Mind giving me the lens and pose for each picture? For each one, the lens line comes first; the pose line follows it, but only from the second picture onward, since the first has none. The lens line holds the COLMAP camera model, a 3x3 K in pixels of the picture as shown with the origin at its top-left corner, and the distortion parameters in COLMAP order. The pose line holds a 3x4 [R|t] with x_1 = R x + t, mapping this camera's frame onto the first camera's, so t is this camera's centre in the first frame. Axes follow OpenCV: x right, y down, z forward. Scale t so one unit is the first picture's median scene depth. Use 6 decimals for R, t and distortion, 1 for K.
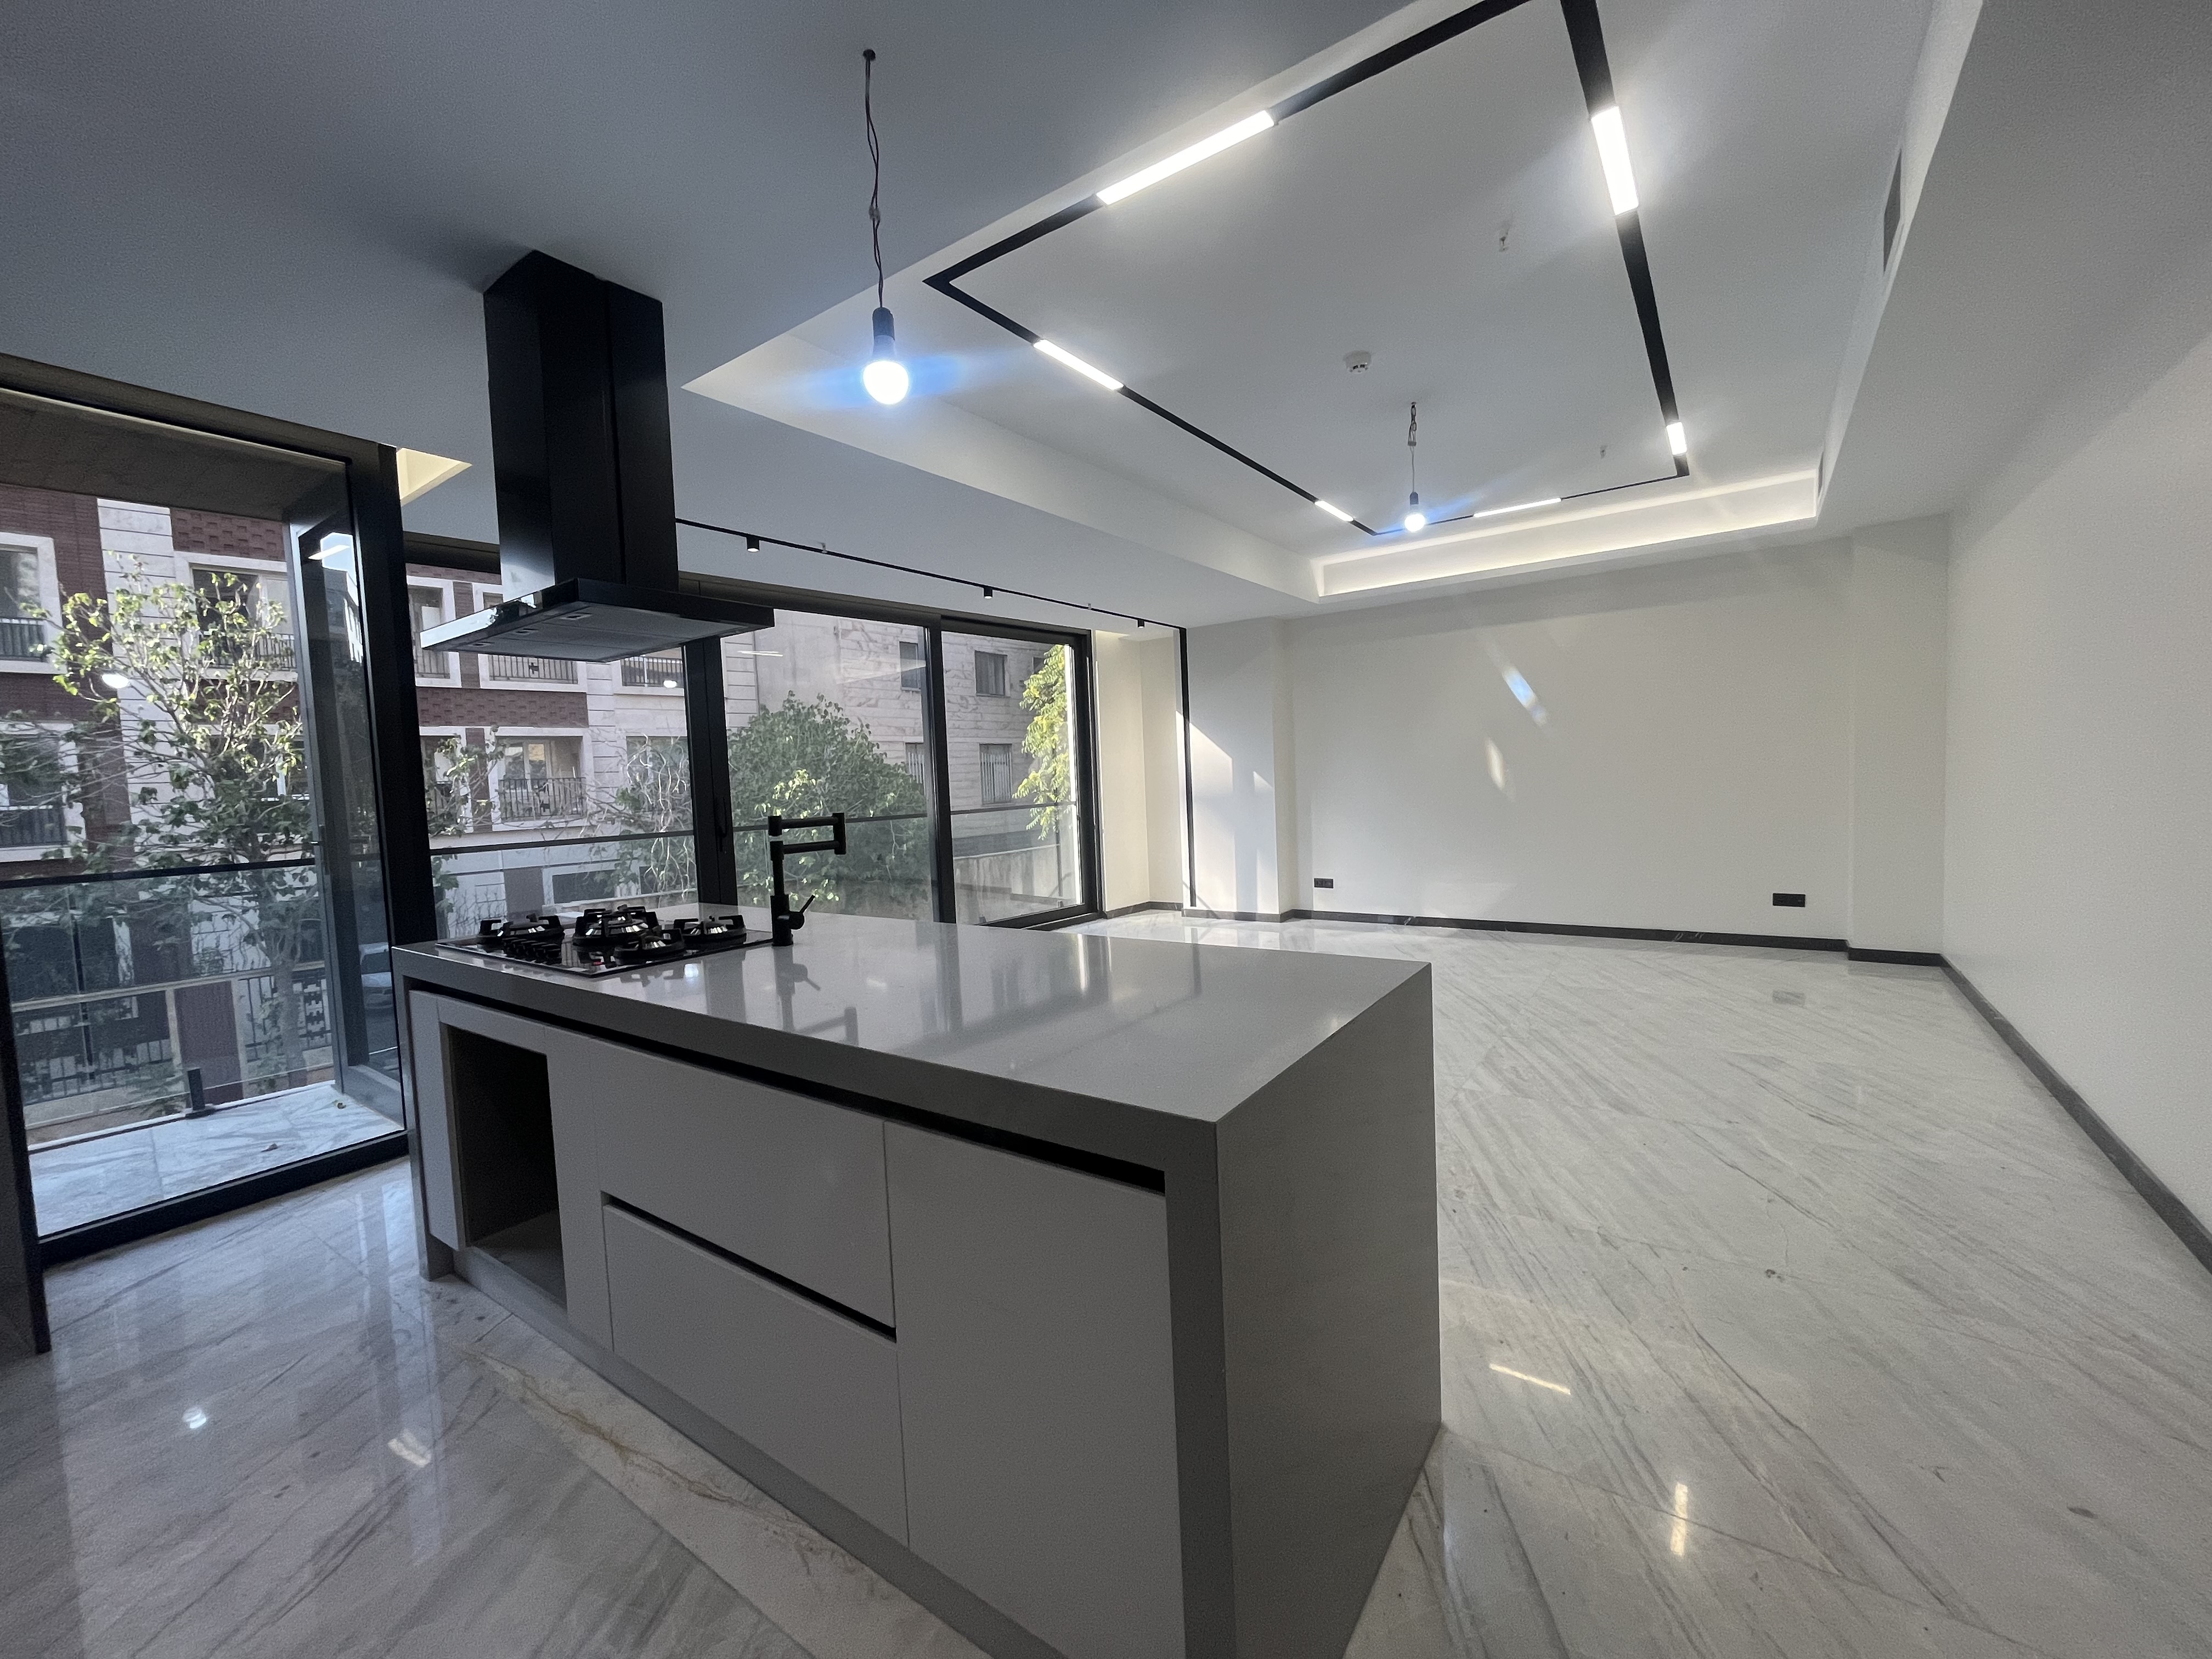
lens RADIAL K [[892.6, 0, 1102.0], [0, 892.6, 832.9], [0, 0, 1]] dist [-0.002998, 0.000035]
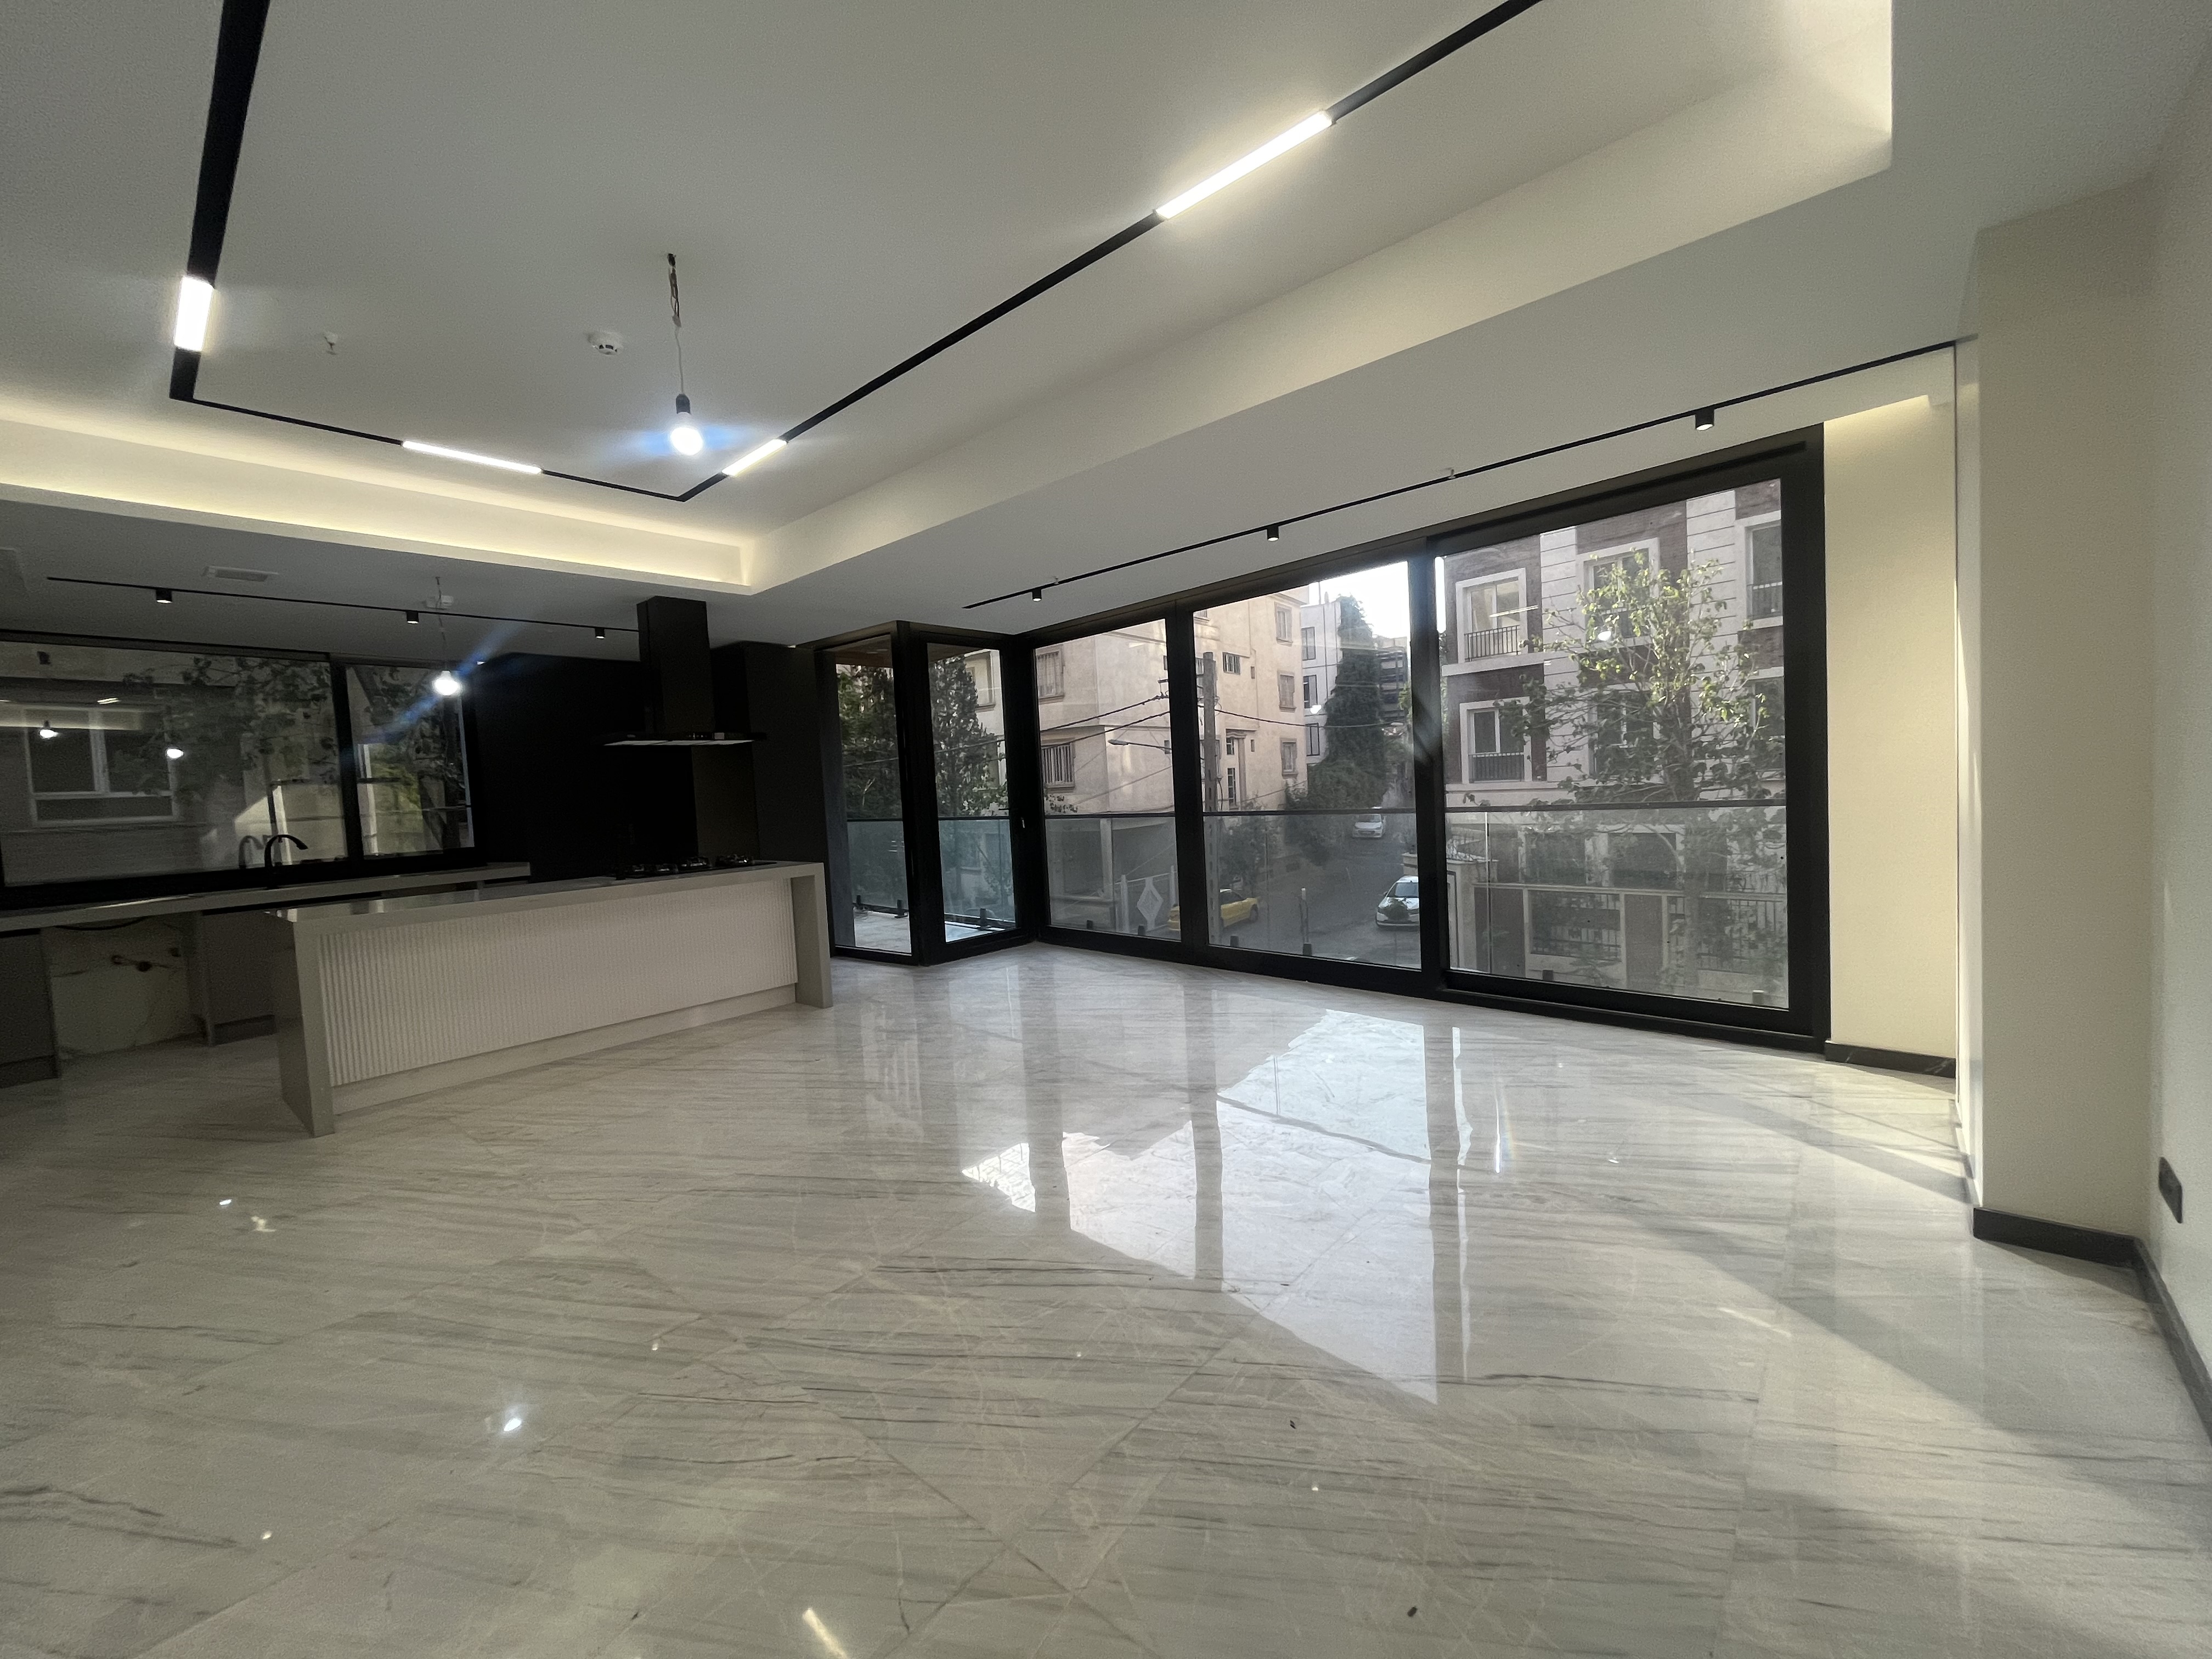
lens RADIAL K [[892.6, 0, 1102.0], [0, 892.6, 832.9], [0, 0, 1]] dist [-0.002998, 0.000035]
pose [[-0.102084, 0.100641, -0.989672, 0.328826], [-0.002666, 0.994838, 0.101441, -0.043418], [0.994772, 0.012994, -0.101288, 0.455156]]
